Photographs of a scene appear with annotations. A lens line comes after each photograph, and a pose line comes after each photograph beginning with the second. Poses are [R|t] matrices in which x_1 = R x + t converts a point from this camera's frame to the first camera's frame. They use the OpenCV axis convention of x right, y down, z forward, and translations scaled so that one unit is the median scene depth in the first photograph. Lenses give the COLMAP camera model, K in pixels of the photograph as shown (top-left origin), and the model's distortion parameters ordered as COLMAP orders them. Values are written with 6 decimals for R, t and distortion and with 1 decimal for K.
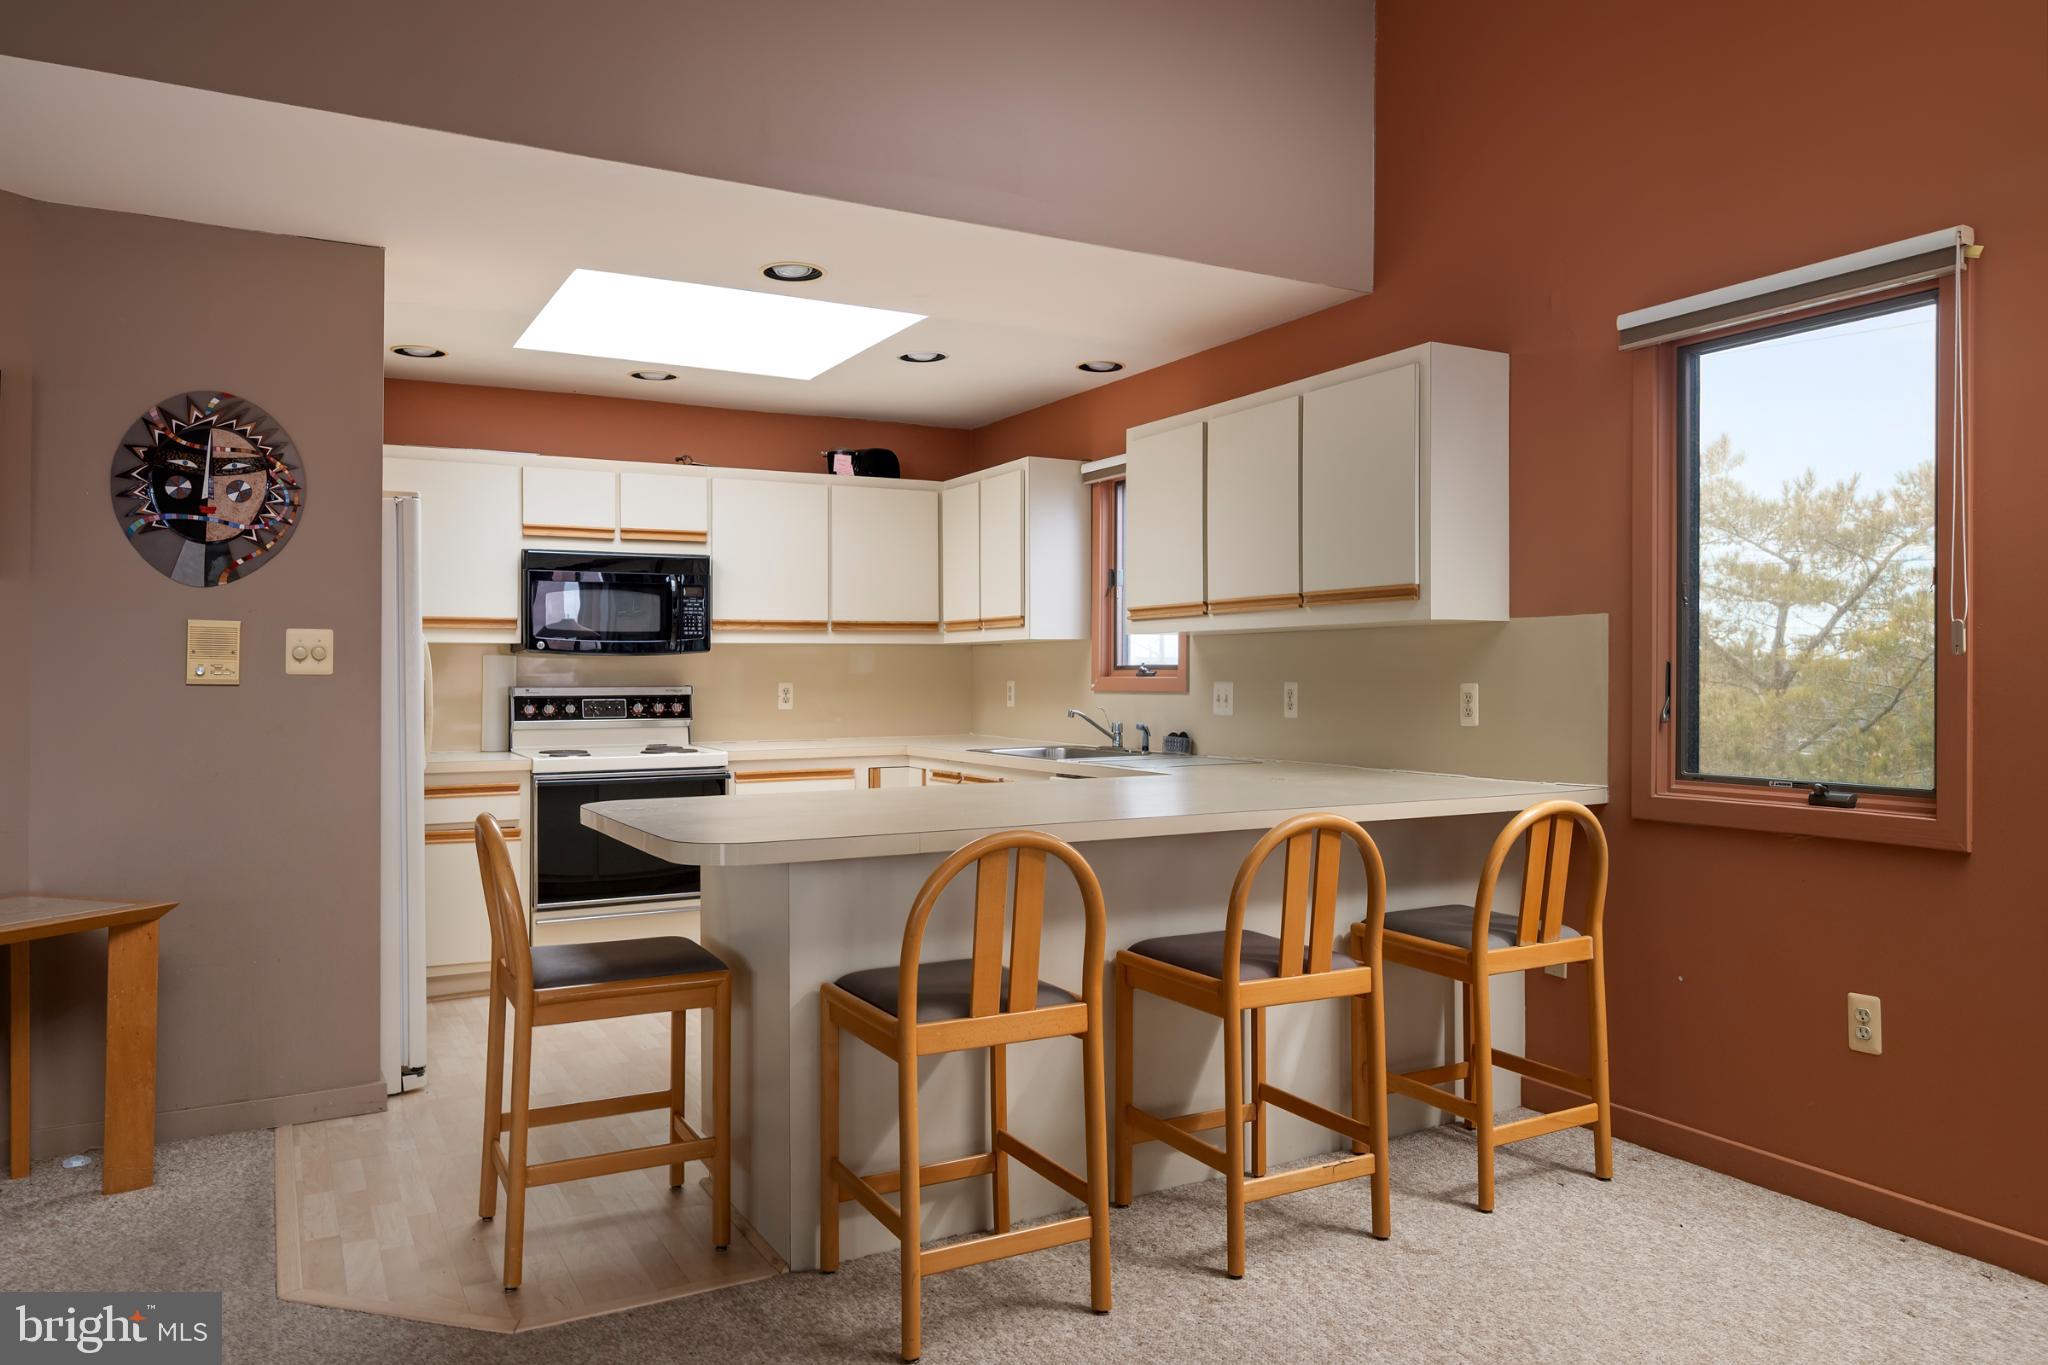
lens RADIAL K [[1377.5, 0, 1025.2], [0, 1377.5, 672.4], [0, 0, 1]] dist [-0.009604, -0.002883]
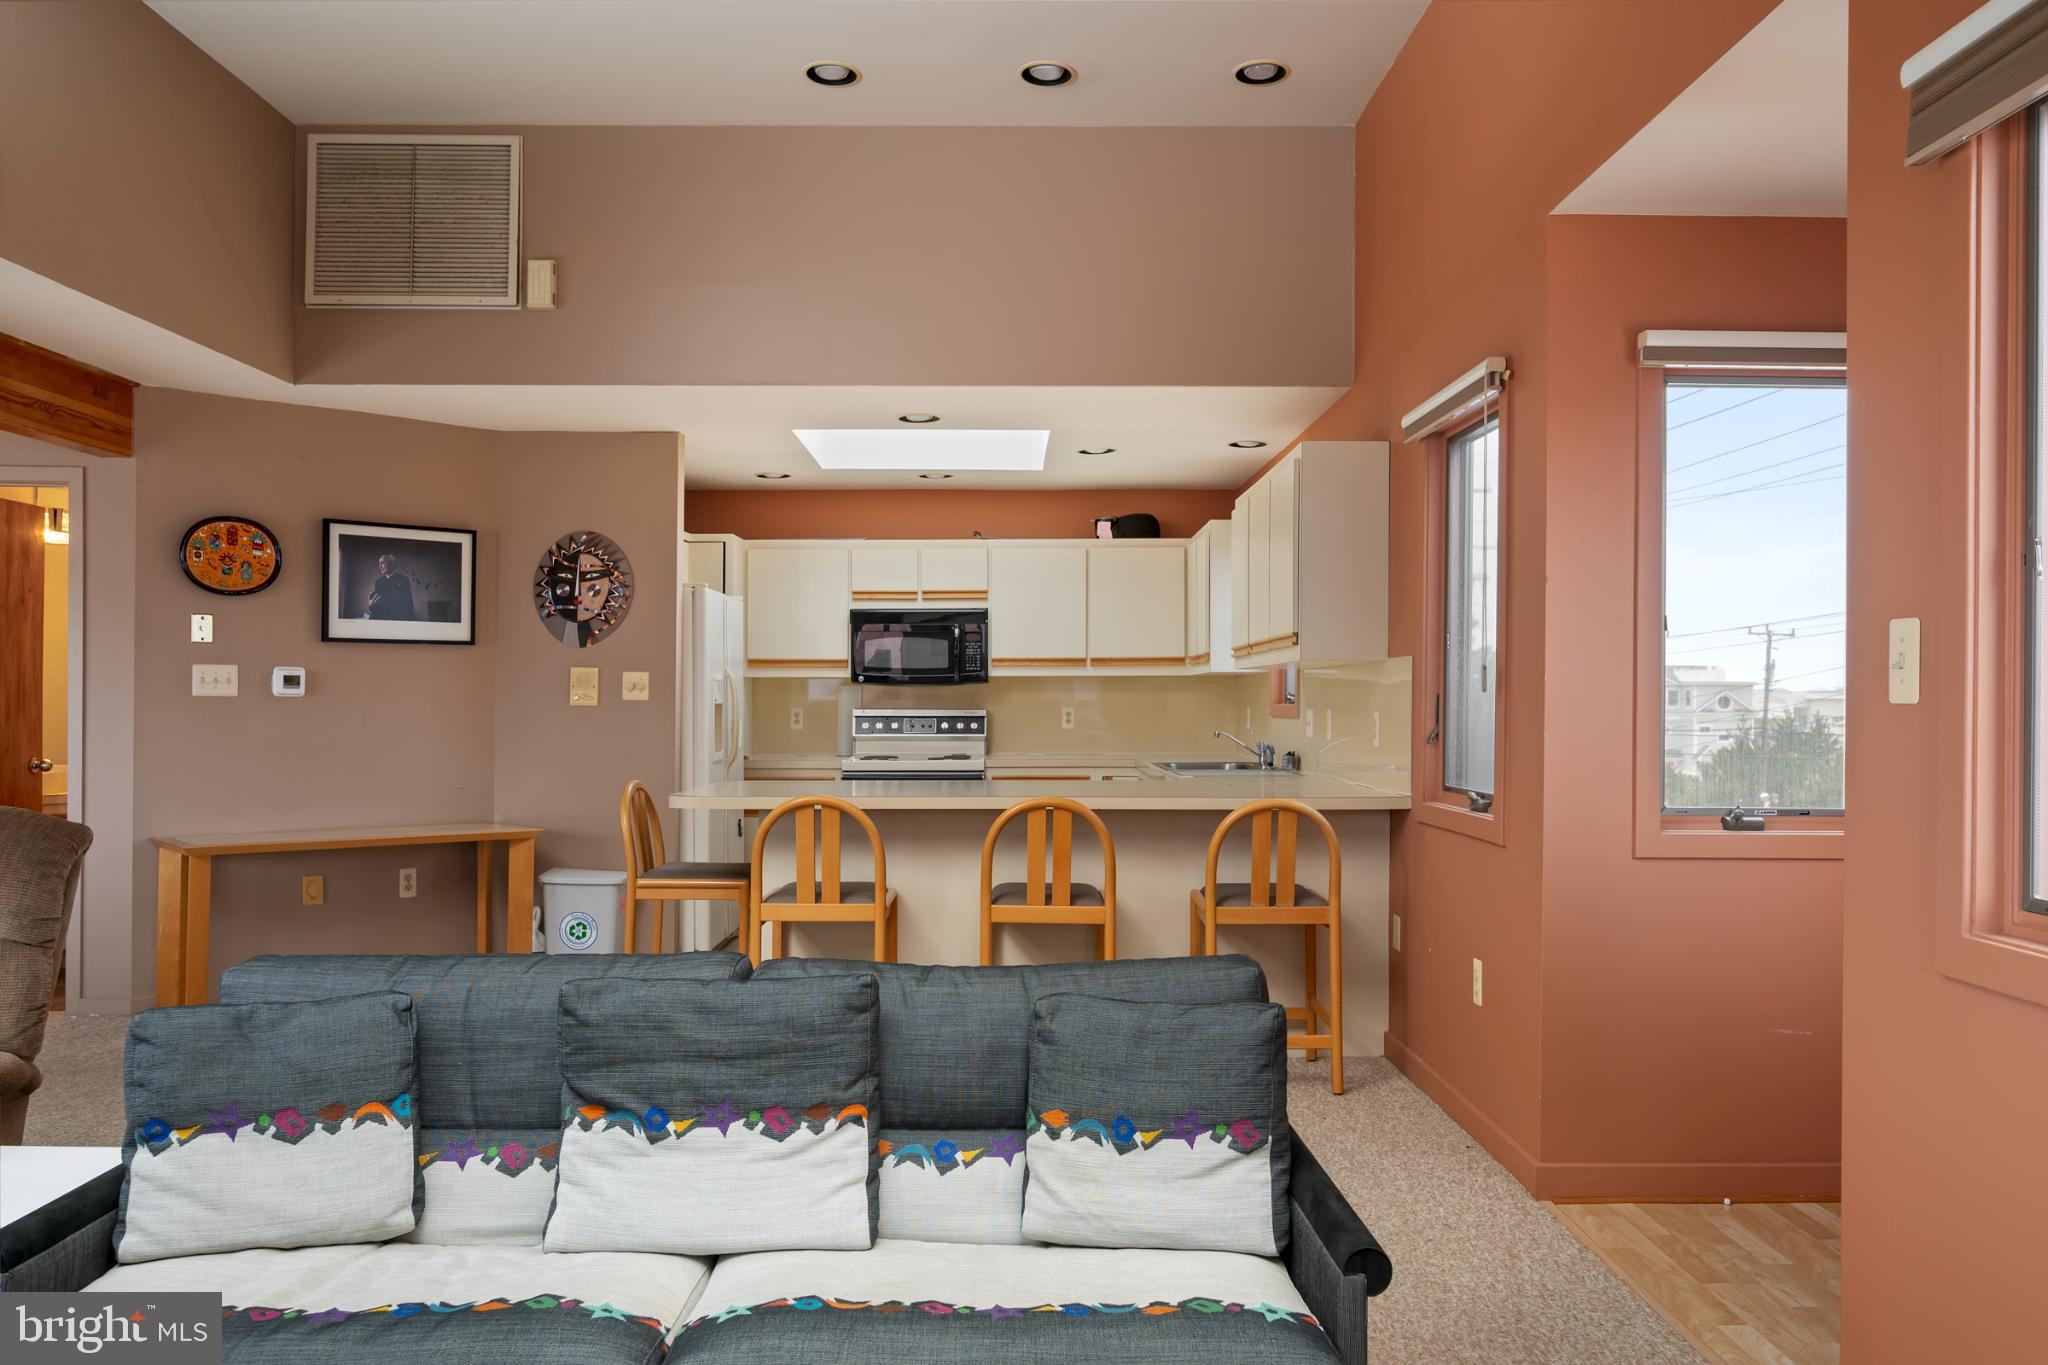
lens RADIAL K [[1440.9, 0, 1023.0], [0, 1440.9, 686.0], [0, 0, 1]] dist [-0.054491, -0.000351]
pose [[0.877577, 0.000933, -0.479435, 0.479888], [-0.003103, 0.999988, -0.003733, -0.007333], [0.479426, 0.004763, 0.877570, -0.185175]]
